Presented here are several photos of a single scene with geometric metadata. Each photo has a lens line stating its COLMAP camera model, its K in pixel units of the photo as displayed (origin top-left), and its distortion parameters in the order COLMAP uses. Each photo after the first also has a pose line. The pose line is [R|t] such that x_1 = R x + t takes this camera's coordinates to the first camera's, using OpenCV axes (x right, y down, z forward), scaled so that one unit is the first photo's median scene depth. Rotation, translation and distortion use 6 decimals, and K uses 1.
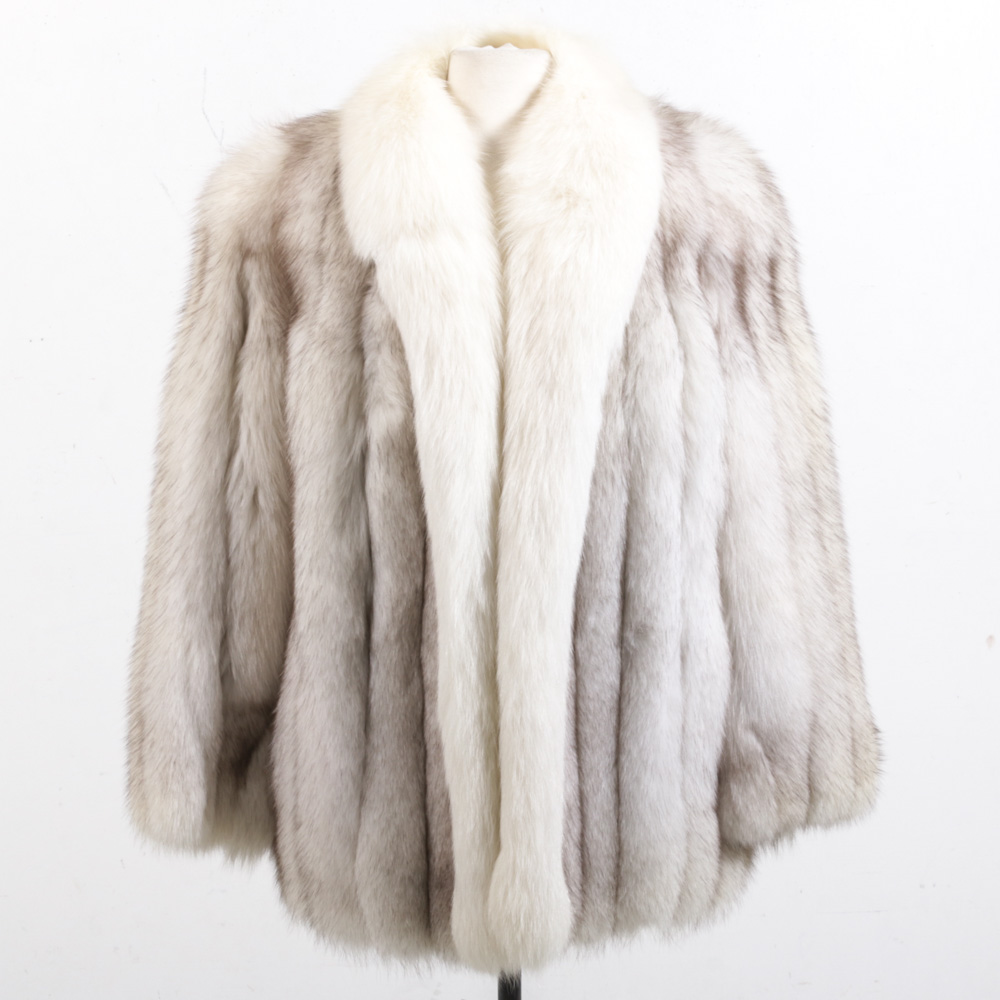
lens RADIAL K [[3297.7, 0, 504.2], [0, 3297.7, 498.7], [0, 0, 1]] dist [-0.011332, 0.000000]
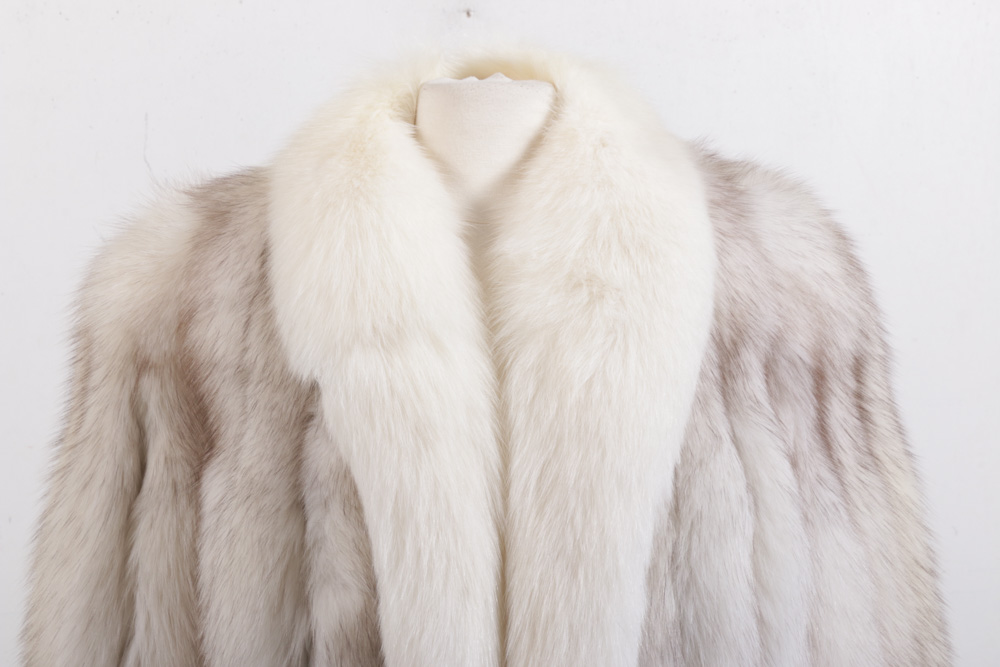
lens RADIAL K [[2586.6, 0, 496.7], [0, 2586.6, 333.0], [0, 0, 1]] dist [0.068577, 0.000000]
pose [[0.999662, -0.016536, 0.020040, -0.012015], [0.017403, 0.998885, -0.043880, -0.056998], [-0.019292, 0.044214, 0.998836, 0.442296]]
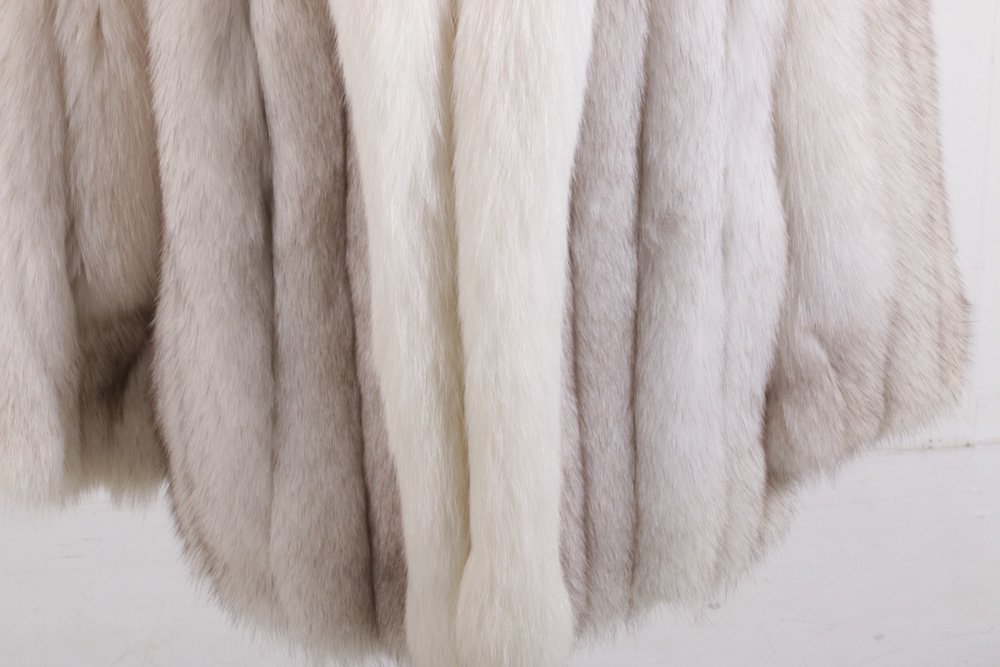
lens RADIAL K [[1812.2, 0, 491.9], [0, 1812.2, 335.8], [0, 0, 1]] dist [0.014151, 0.000000]
pose [[0.999495, -0.030481, 0.008978, 0.001151], [0.026939, 0.962677, 0.269311, -0.038571], [-0.016851, -0.268933, 0.963012, 0.626606]]
